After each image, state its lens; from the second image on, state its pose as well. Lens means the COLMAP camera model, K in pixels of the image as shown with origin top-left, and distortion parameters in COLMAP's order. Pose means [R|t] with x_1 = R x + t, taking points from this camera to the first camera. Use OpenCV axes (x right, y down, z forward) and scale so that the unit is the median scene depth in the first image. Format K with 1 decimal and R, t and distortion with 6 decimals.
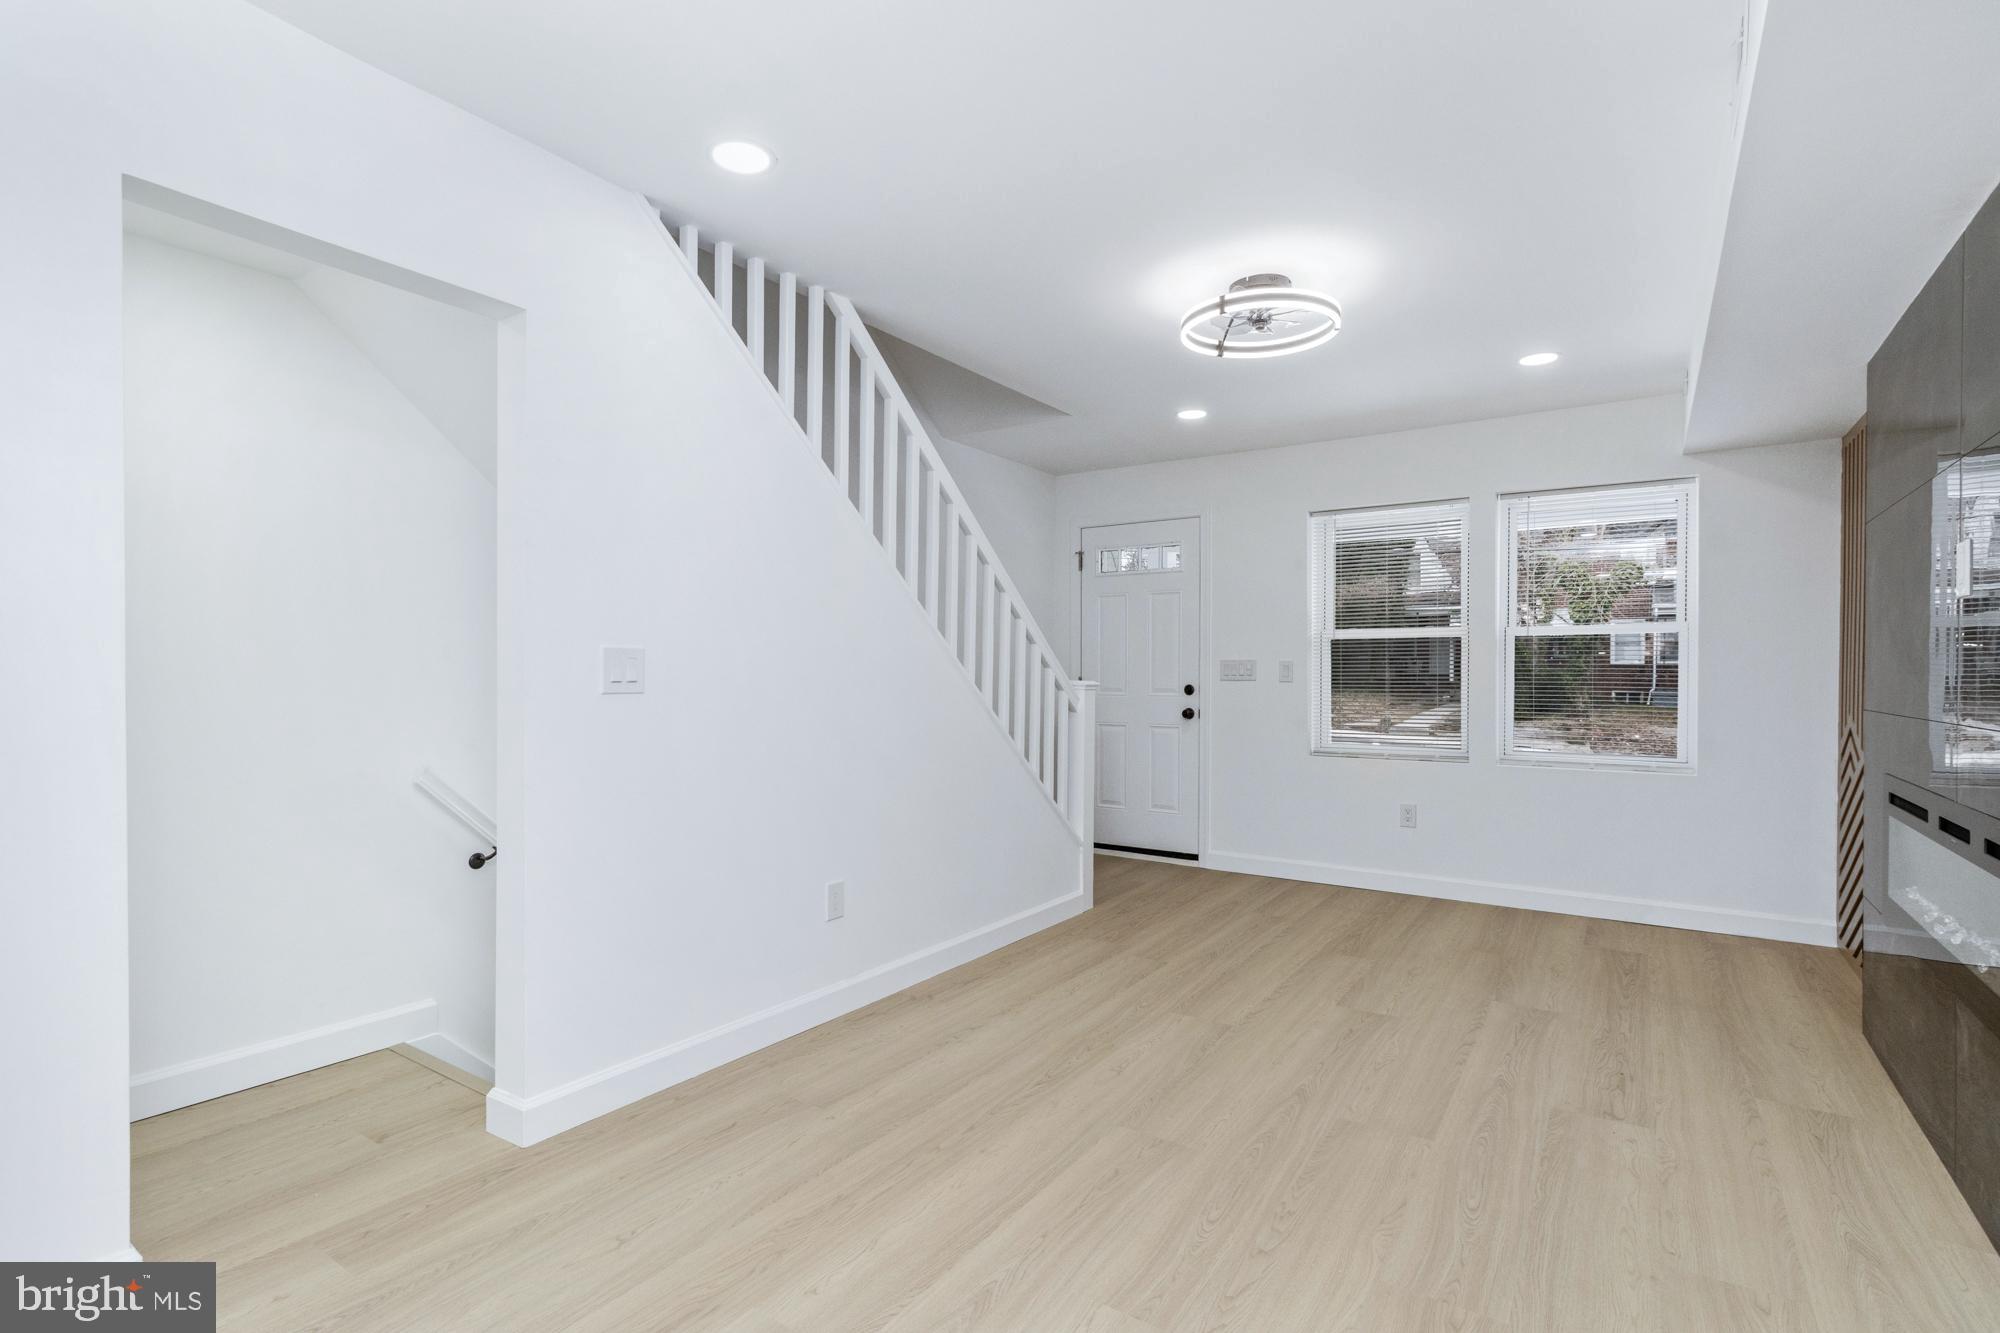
lens RADIAL K [[942.9, 0, 1015.3], [0, 942.9, 679.6], [0, 0, 1]] dist [-0.000269, 0.000467]
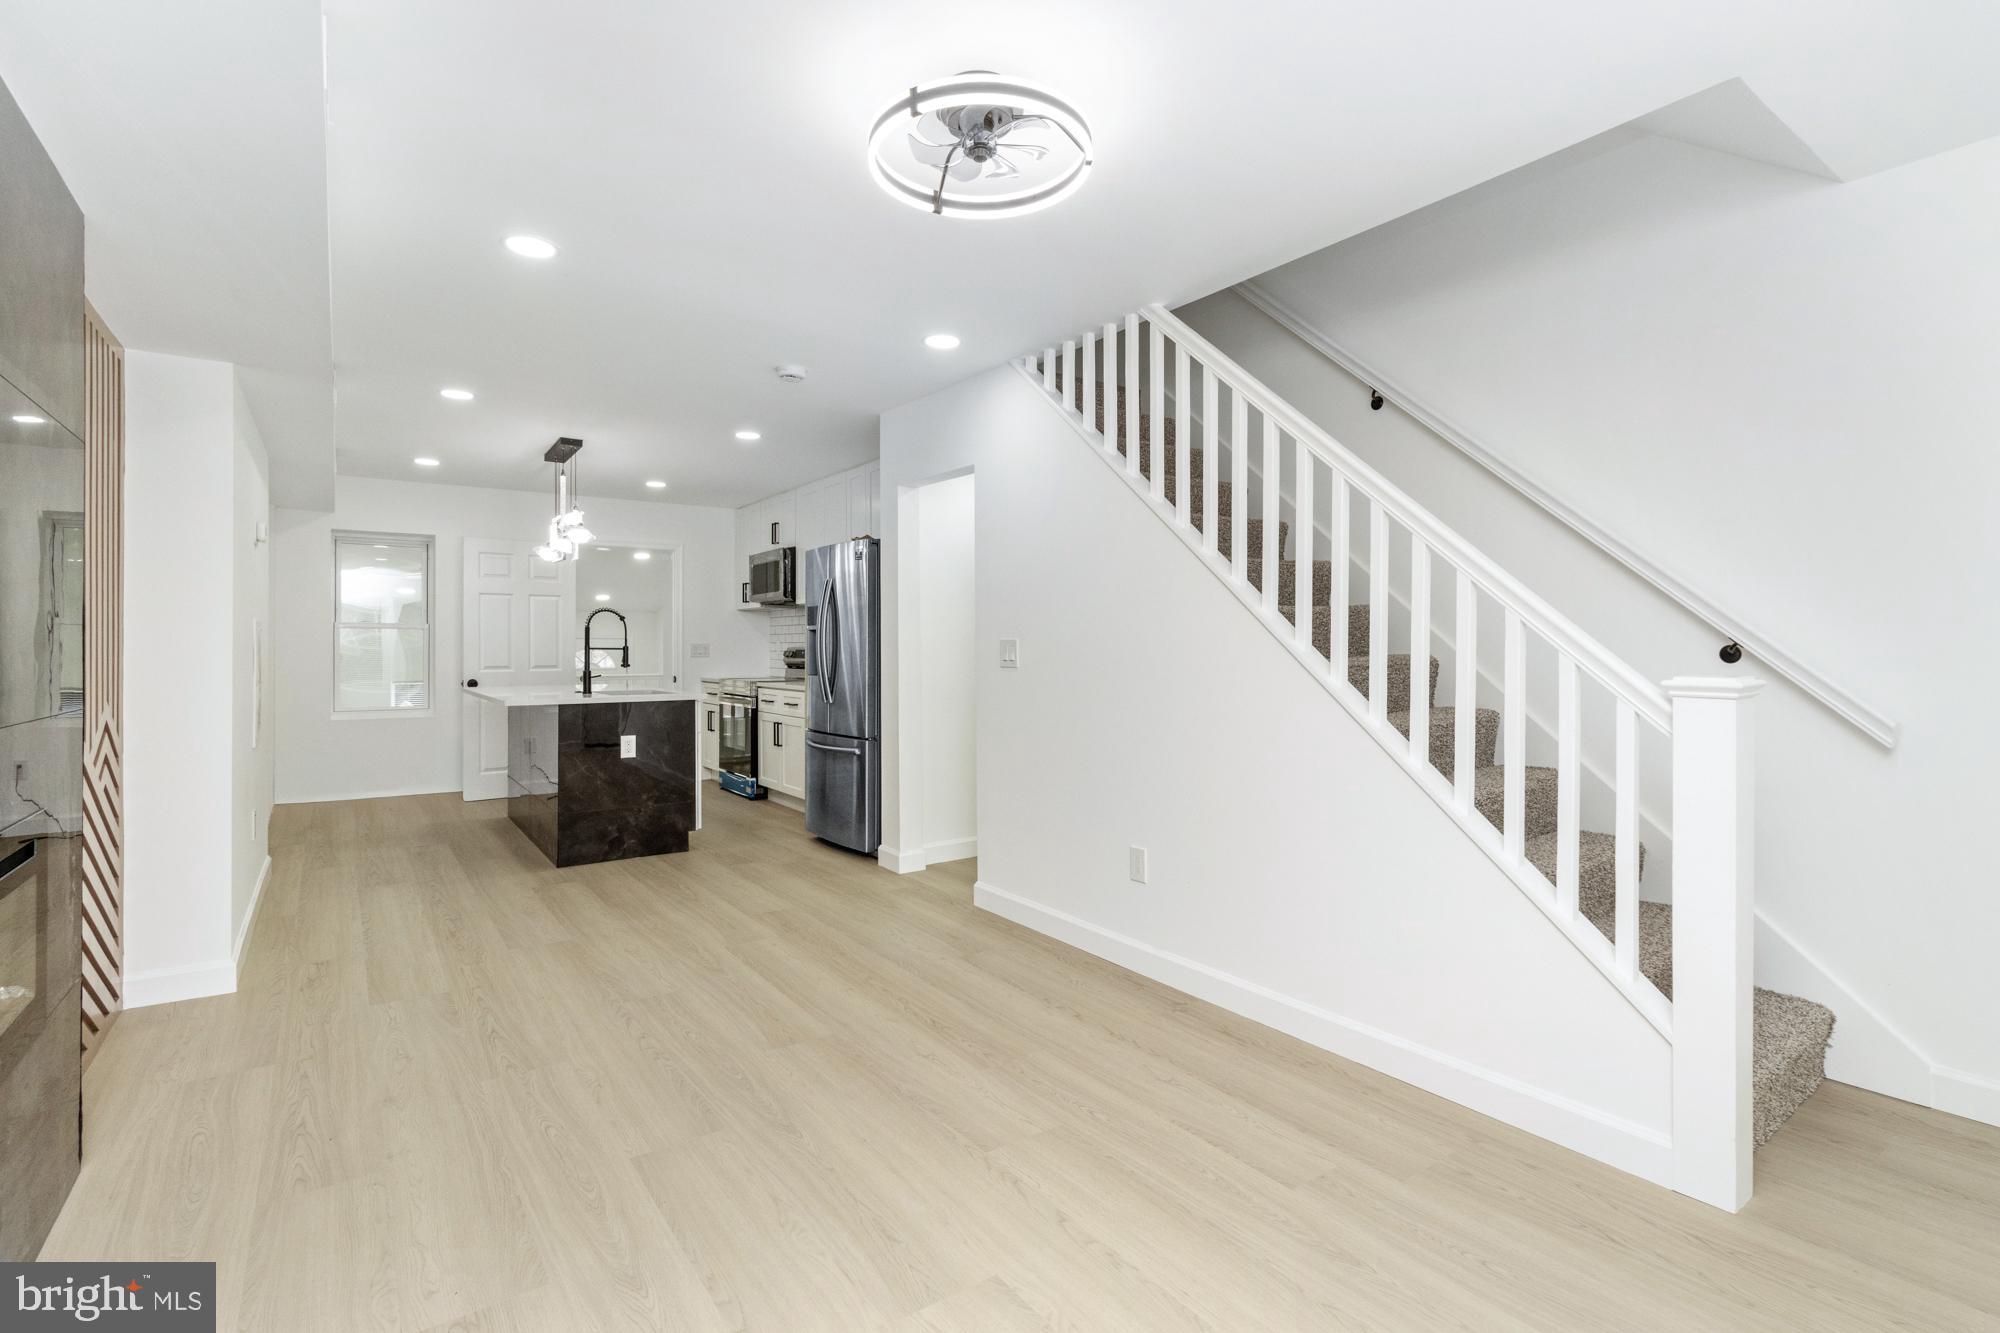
lens RADIAL K [[929.4, 0, 1009.2], [0, 929.4, 652.0], [0, 0, 1]] dist [0.000175, 0.001120]
pose [[-0.353568, 0.000685, -0.935409, 0.722237], [-0.007257, 0.999968, 0.003475, -0.012186], [0.935381, 0.008017, -0.353551, 1.031502]]
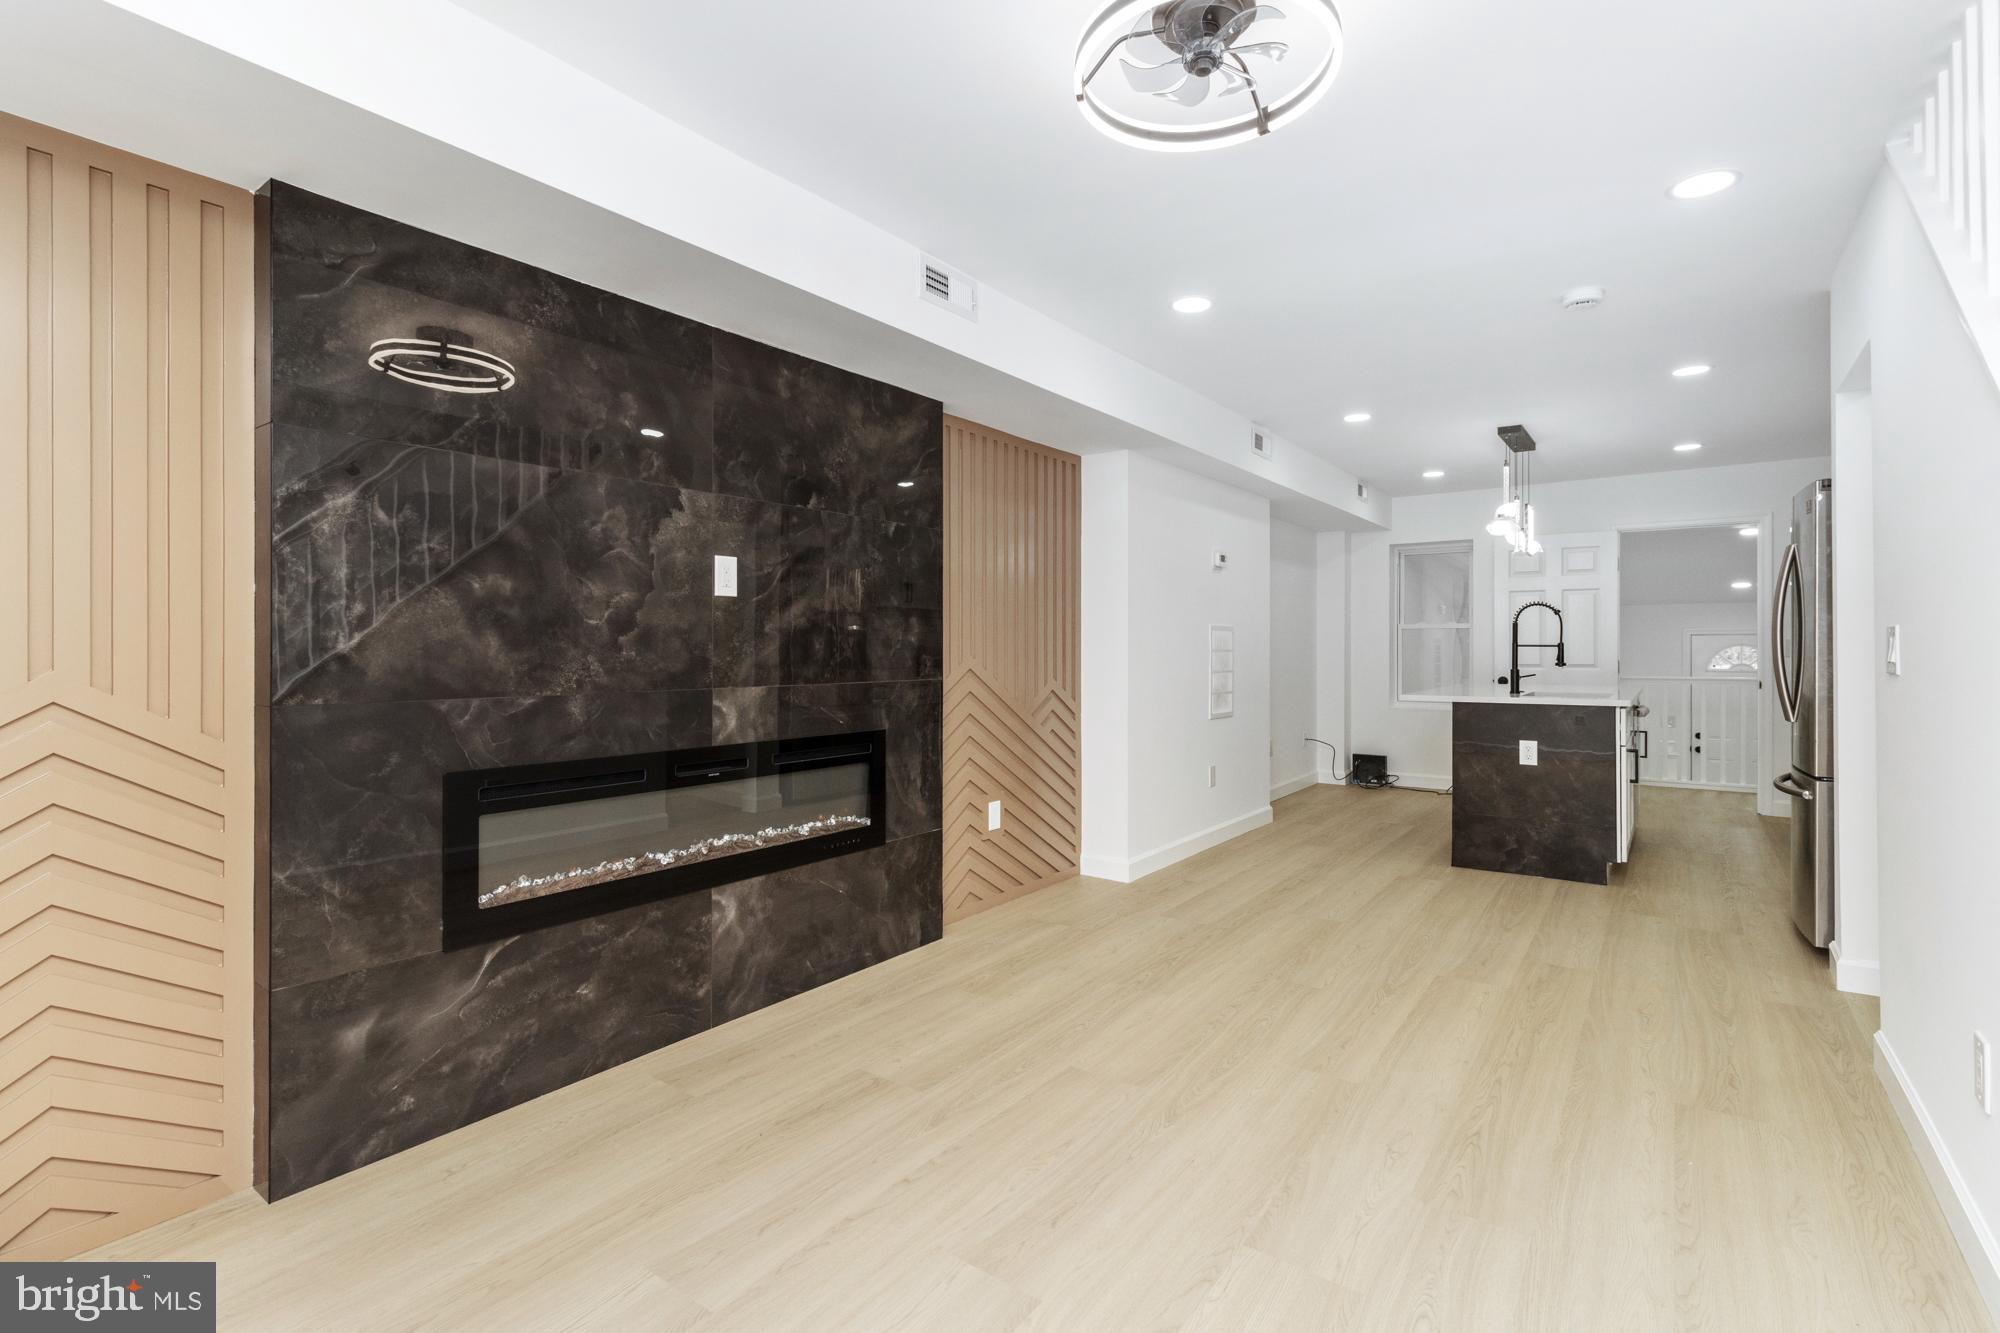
lens RADIAL K [[926.6, 0, 1002.2], [0, 926.6, 646.7], [0, 0, 1]] dist [0.000234, 0.000153]
pose [[-0.998962, -0.000957, 0.045531, 0.292413], [-0.000803, 0.999994, 0.003400, -0.010157], [-0.045534, 0.003360, -0.998957, 1.298820]]
